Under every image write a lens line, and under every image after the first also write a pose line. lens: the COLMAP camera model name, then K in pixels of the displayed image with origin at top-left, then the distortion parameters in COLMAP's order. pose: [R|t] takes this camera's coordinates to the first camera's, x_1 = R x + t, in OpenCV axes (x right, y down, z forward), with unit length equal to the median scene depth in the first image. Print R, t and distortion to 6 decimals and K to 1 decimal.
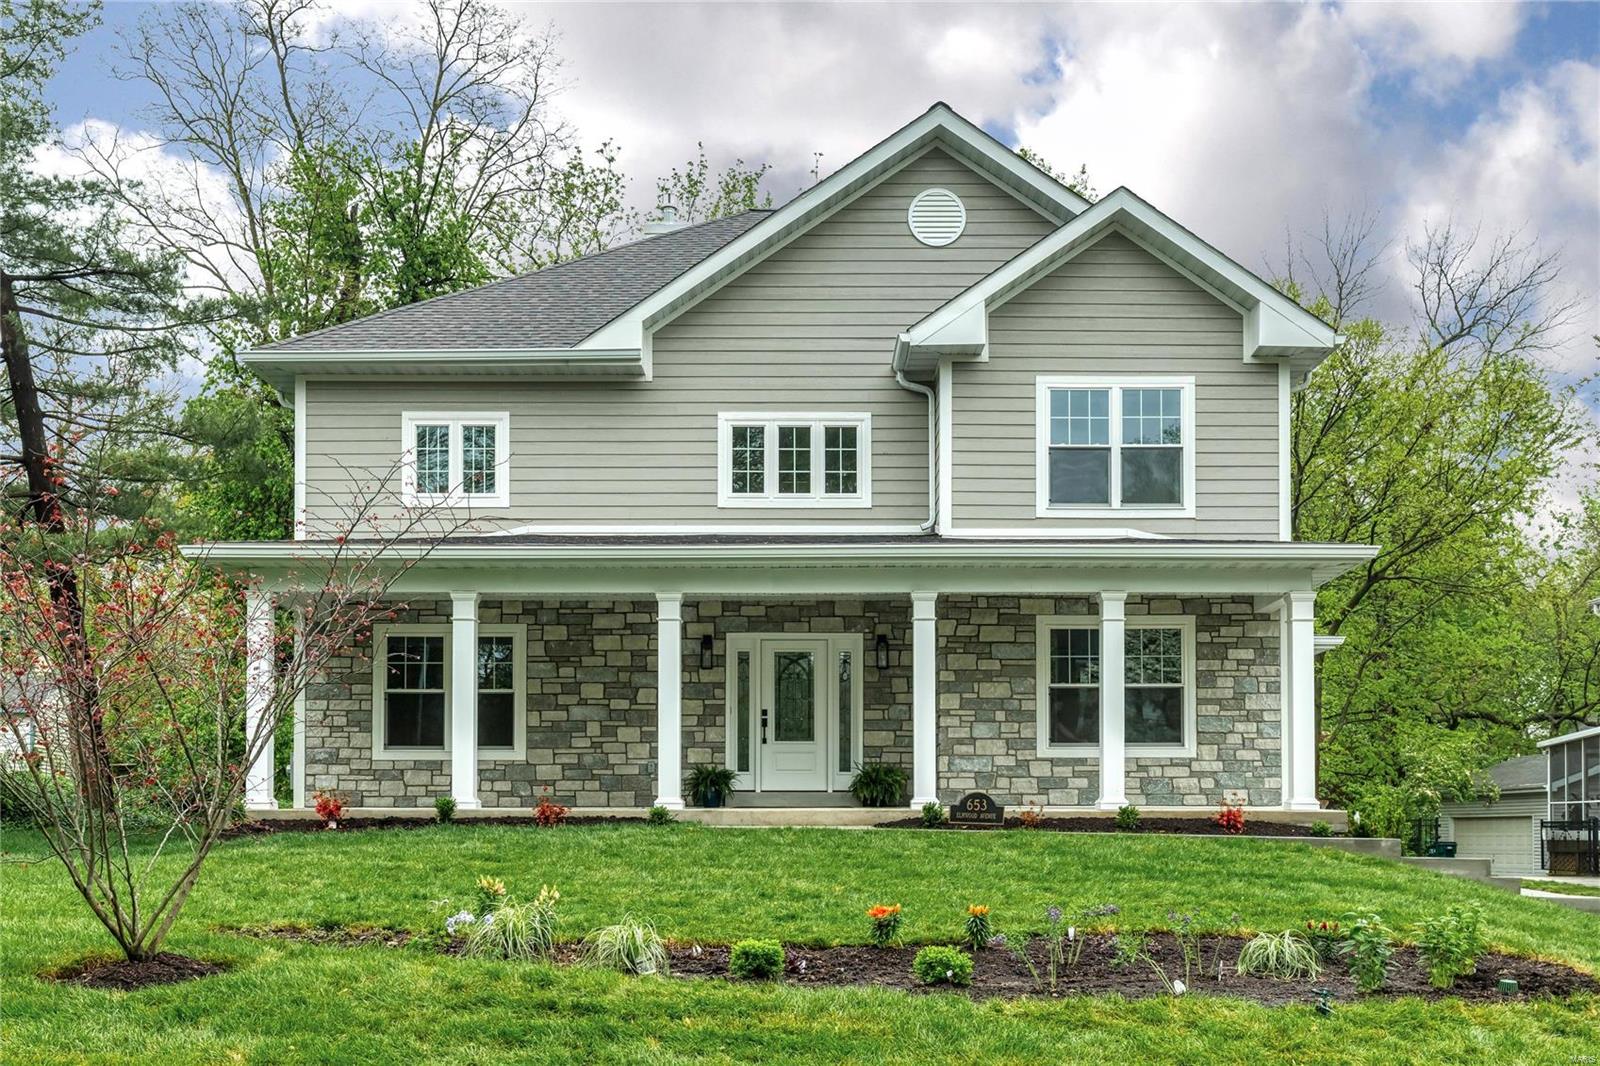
lens RADIAL K [[1505.1, 0, 812.3], [0, 1505.1, 523.8], [0, 0, 1]] dist [0.013246, 0.000000]
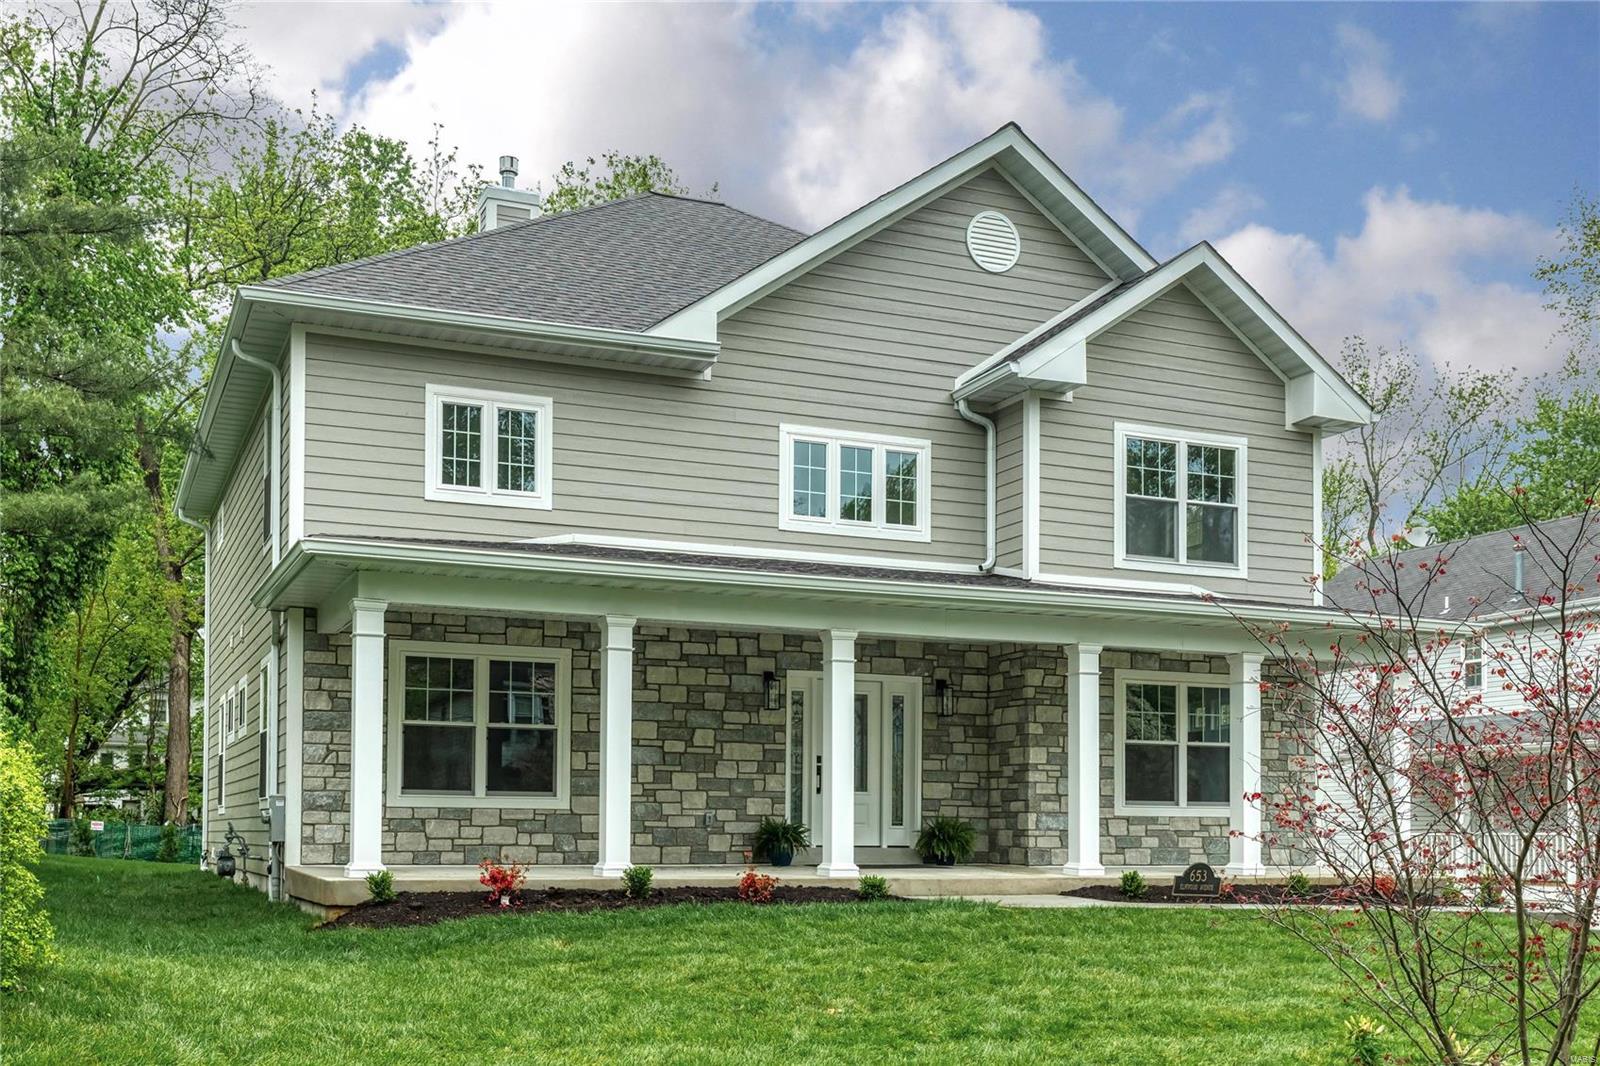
lens RADIAL K [[1505.1, 0, 798.9], [0, 1505.1, 543.7], [0, 0, 1]] dist [0.013246, 0.000000]
pose [[0.933075, 0.075540, 0.351659, -0.373527], [-0.078363, 0.996905, -0.006222, 0.002292], [-0.351041, -0.021752, 0.936107, 0.157371]]
